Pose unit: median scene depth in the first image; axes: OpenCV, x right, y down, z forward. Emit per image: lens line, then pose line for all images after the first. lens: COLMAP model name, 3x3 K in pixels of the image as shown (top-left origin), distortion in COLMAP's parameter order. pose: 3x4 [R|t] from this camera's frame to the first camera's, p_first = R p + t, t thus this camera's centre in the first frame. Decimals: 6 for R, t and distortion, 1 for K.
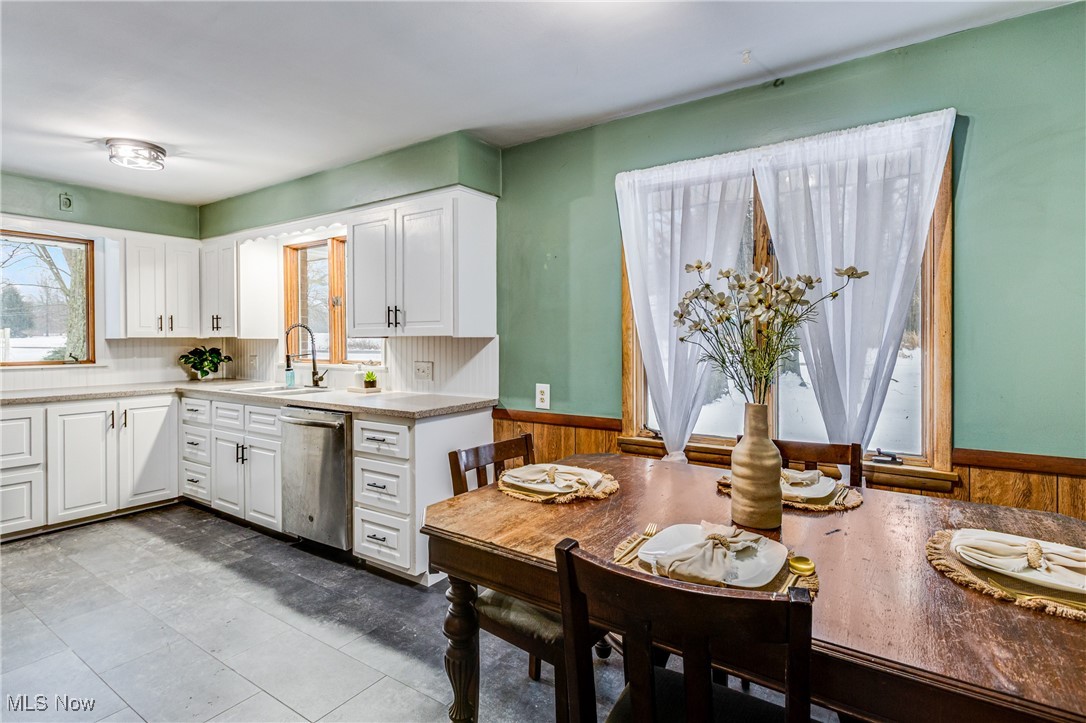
lens RADIAL K [[506.2, 0, 541.2], [0, 506.2, 343.0], [0, 0, 1]] dist [0.003208, -0.000819]
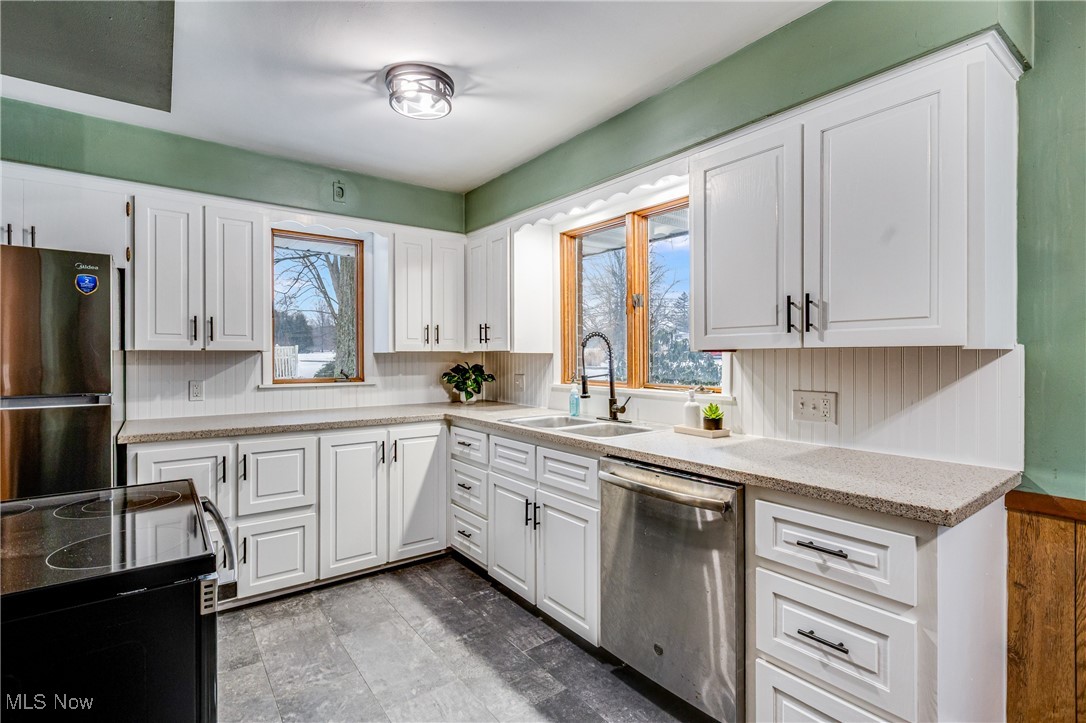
lens RADIAL K [[511.4, 0, 549.9], [0, 511.4, 356.5], [0, 0, 1]] dist [0.002205, -0.000301]
pose [[0.938077, 0.002234, -0.346419, -0.294399], [-0.003959, 0.999983, -0.004274, -0.000031], [0.346404, 0.005381, 0.938070, 0.305947]]
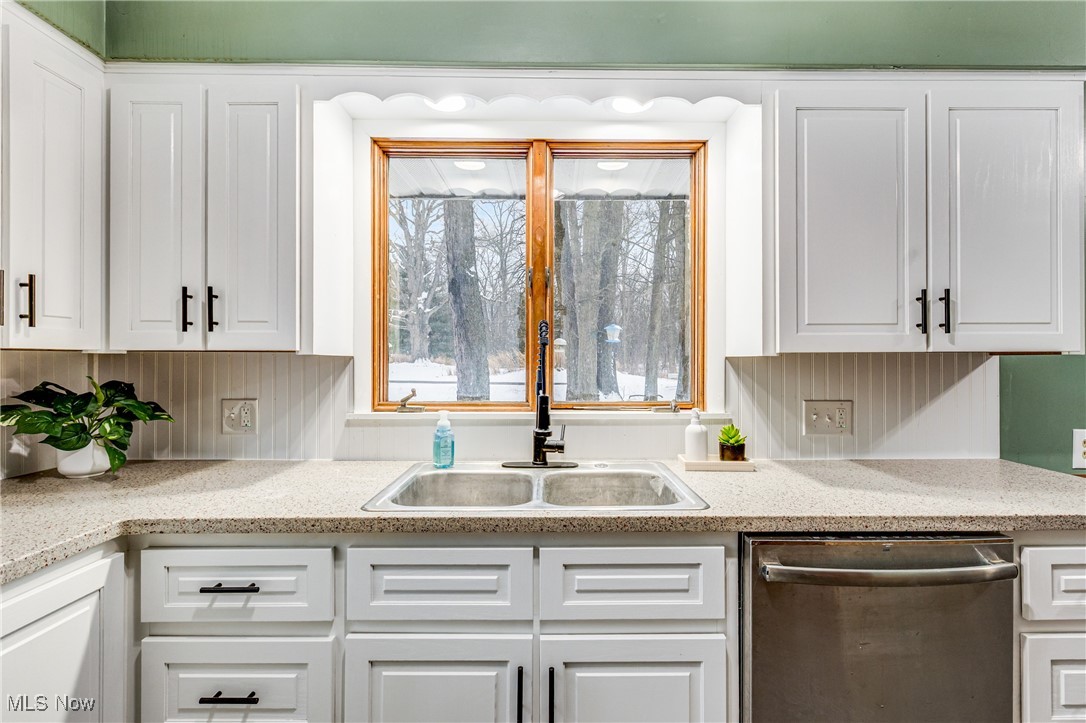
lens RADIAL K [[511.4, 0, 549.9], [0, 511.4, 356.5], [0, 0, 1]] dist [0.002205, -0.000301]
pose [[0.839828, 0.005669, 0.542823, -0.716280], [0.001886, 0.999909, -0.013362, -0.002237], [-0.542849, 0.012246, 0.839741, 0.654669]]
